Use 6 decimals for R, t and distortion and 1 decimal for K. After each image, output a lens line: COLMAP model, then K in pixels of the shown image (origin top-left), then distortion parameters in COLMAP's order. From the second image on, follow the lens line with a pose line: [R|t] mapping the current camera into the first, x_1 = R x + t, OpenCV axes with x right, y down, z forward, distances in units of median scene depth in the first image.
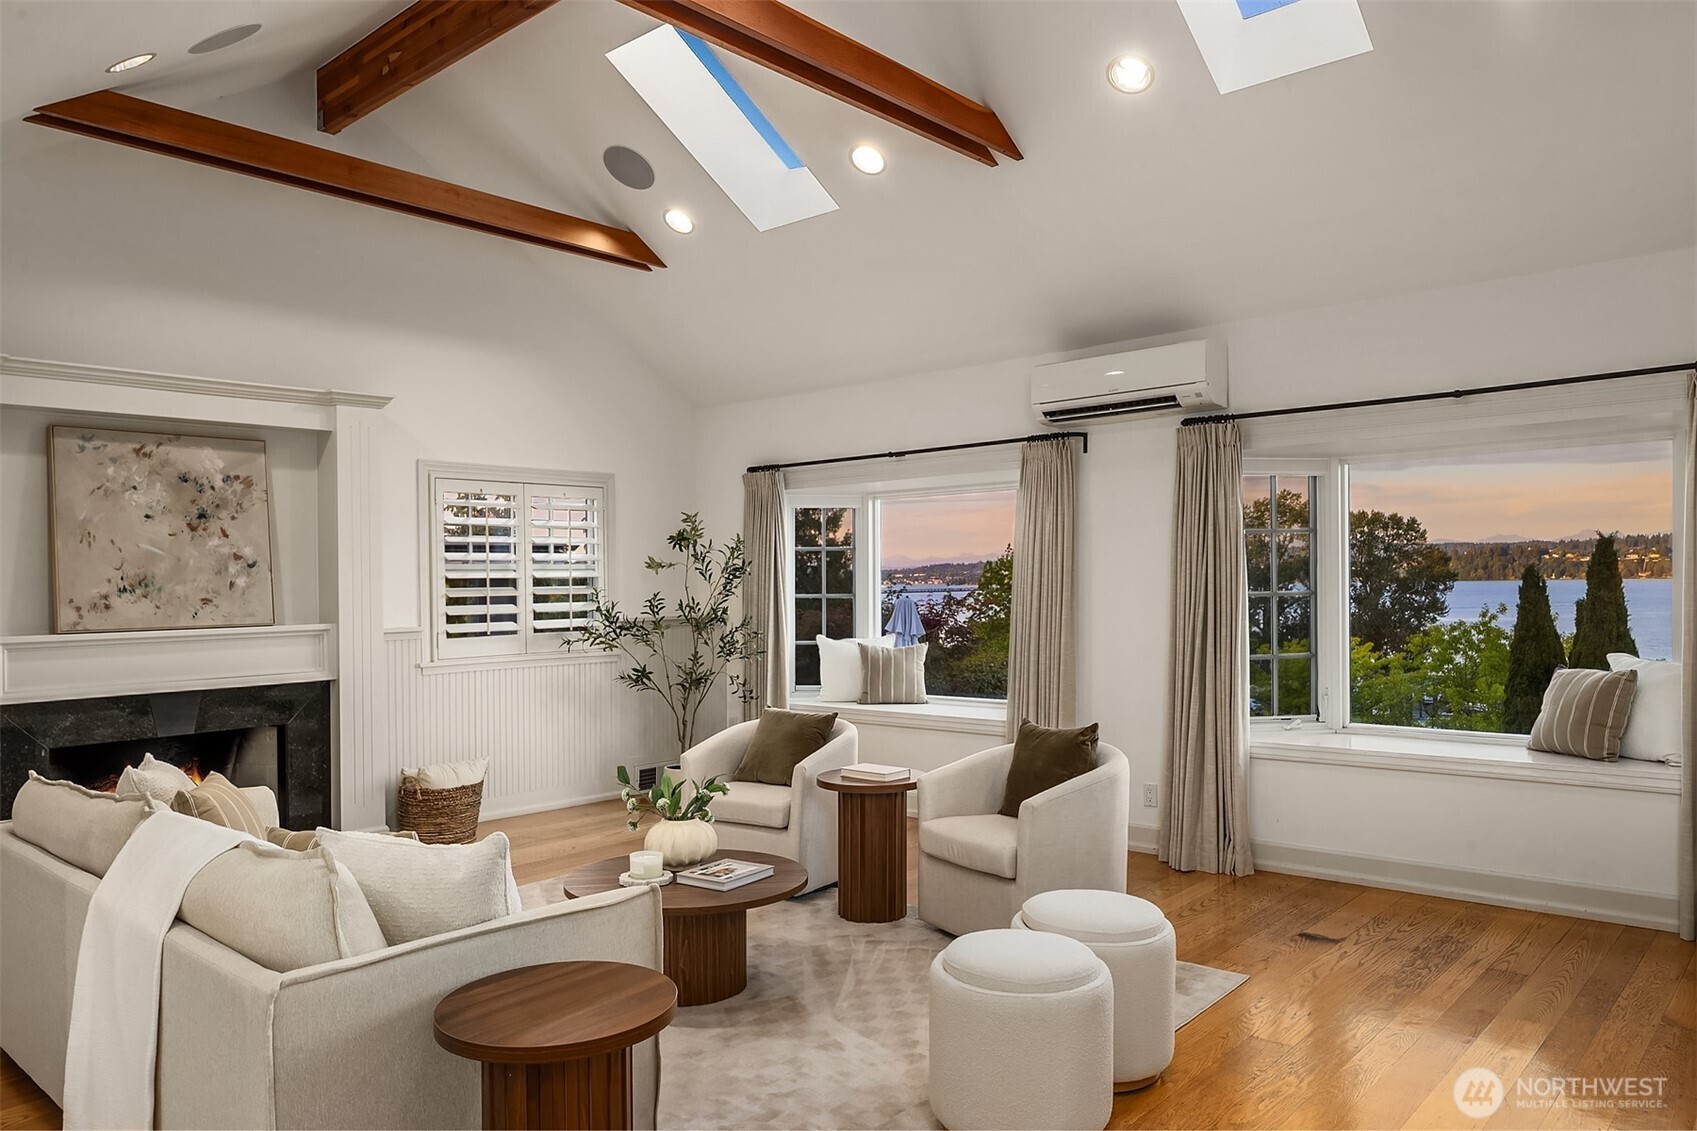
lens RADIAL K [[1140.4, 0, 879.6], [0, 1140.4, 562.3], [0, 0, 1]] dist [0.000608, -0.008318]
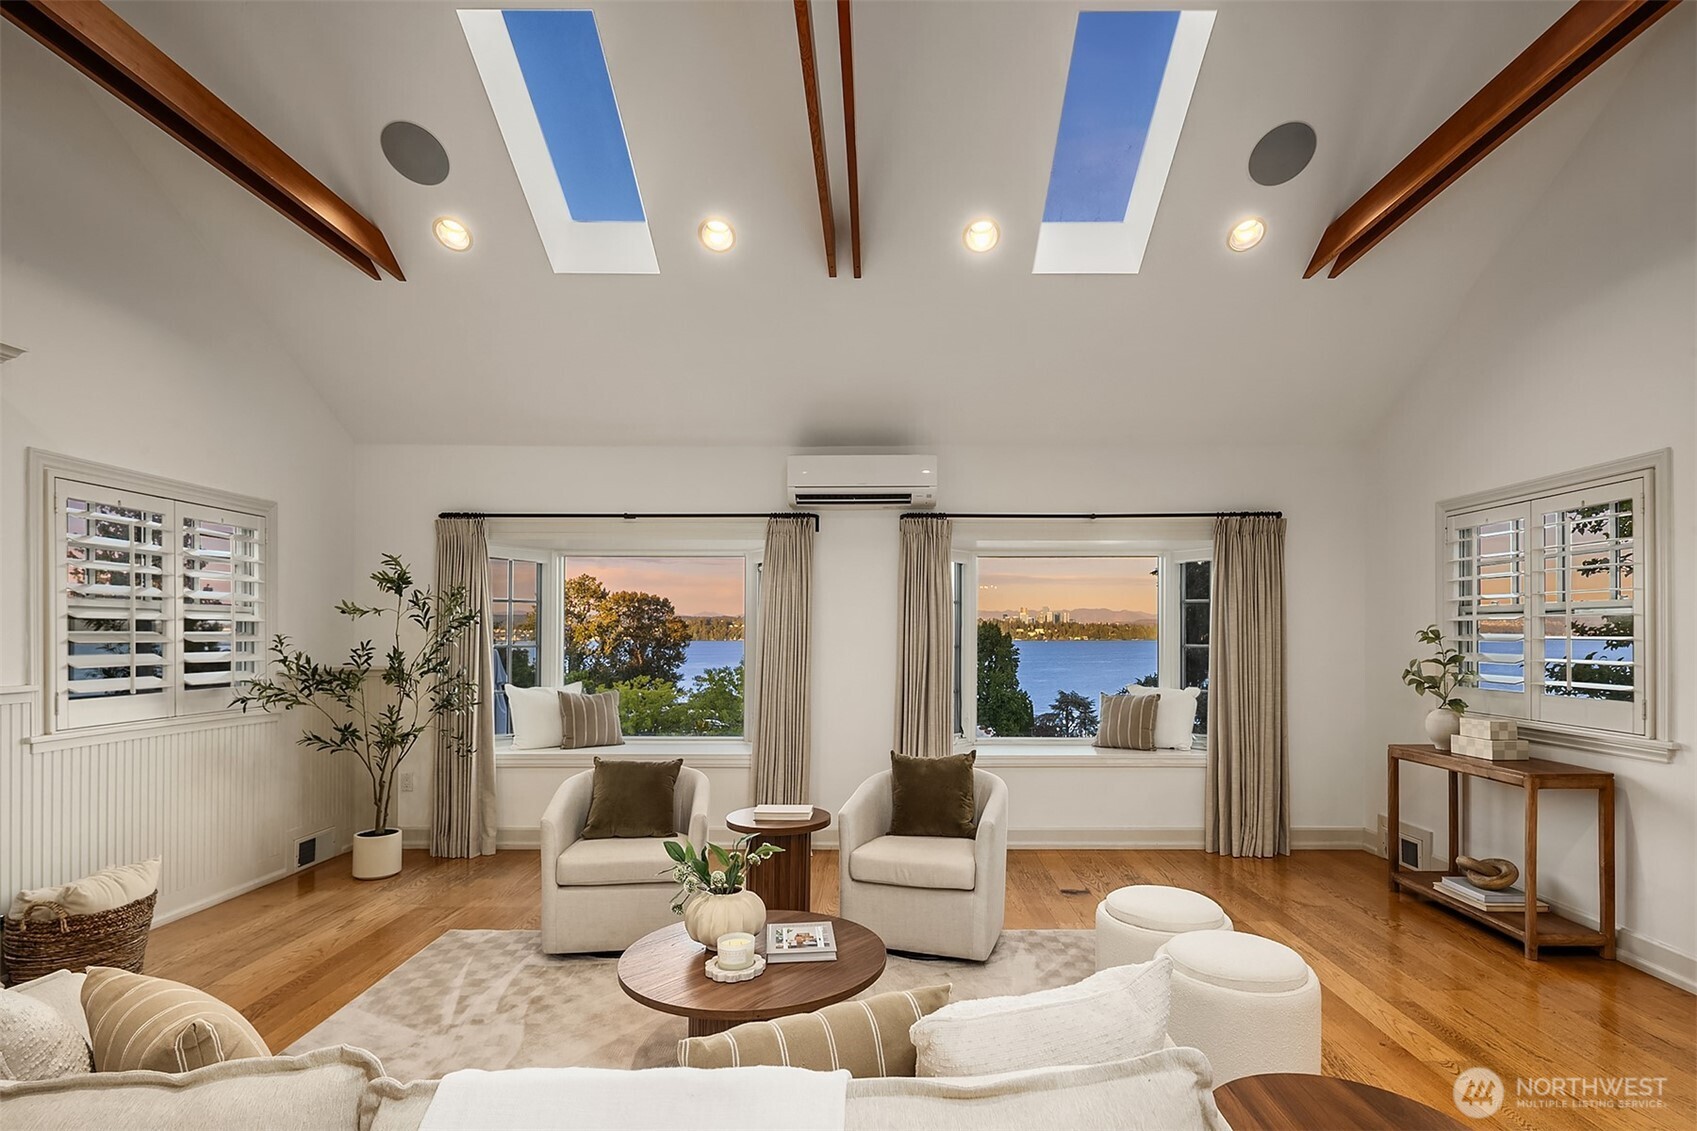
lens RADIAL K [[813.3, 0, 869.9], [0, 813.3, 622.8], [0, 0, 1]] dist [0.006079, -0.003835]
pose [[0.765155, 0.026615, 0.643296, -0.324147], [-0.024380, 0.999626, -0.012360, 0.011510], [-0.643384, -0.006226, 0.765518, 0.277633]]
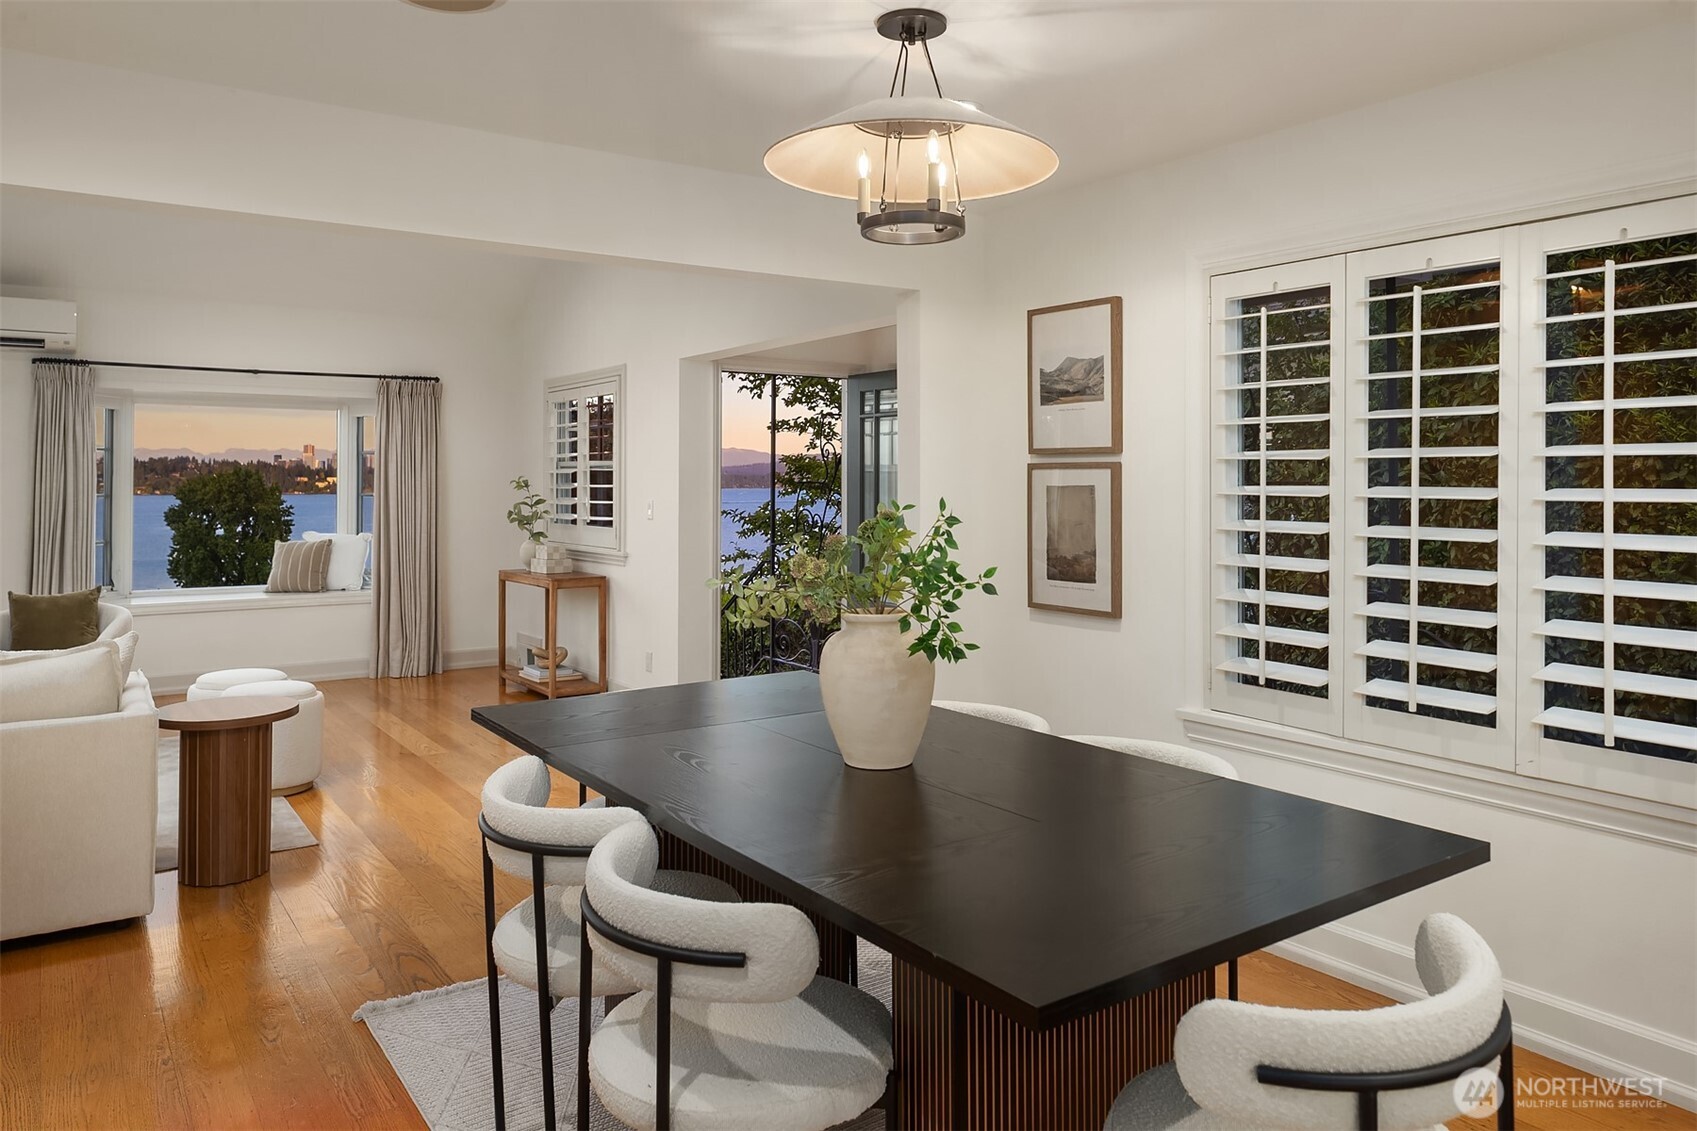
lens RADIAL K [[1140.4, 0, 855.7], [0, 1140.4, 478.4], [0, 0, 1]] dist [0.000608, -0.008318]
pose [[0.245990, 0.023540, 0.968986, -0.650916], [-0.020359, 0.999610, -0.019116, 0.012432], [-0.969058, -0.015026, 0.246374, -0.168450]]
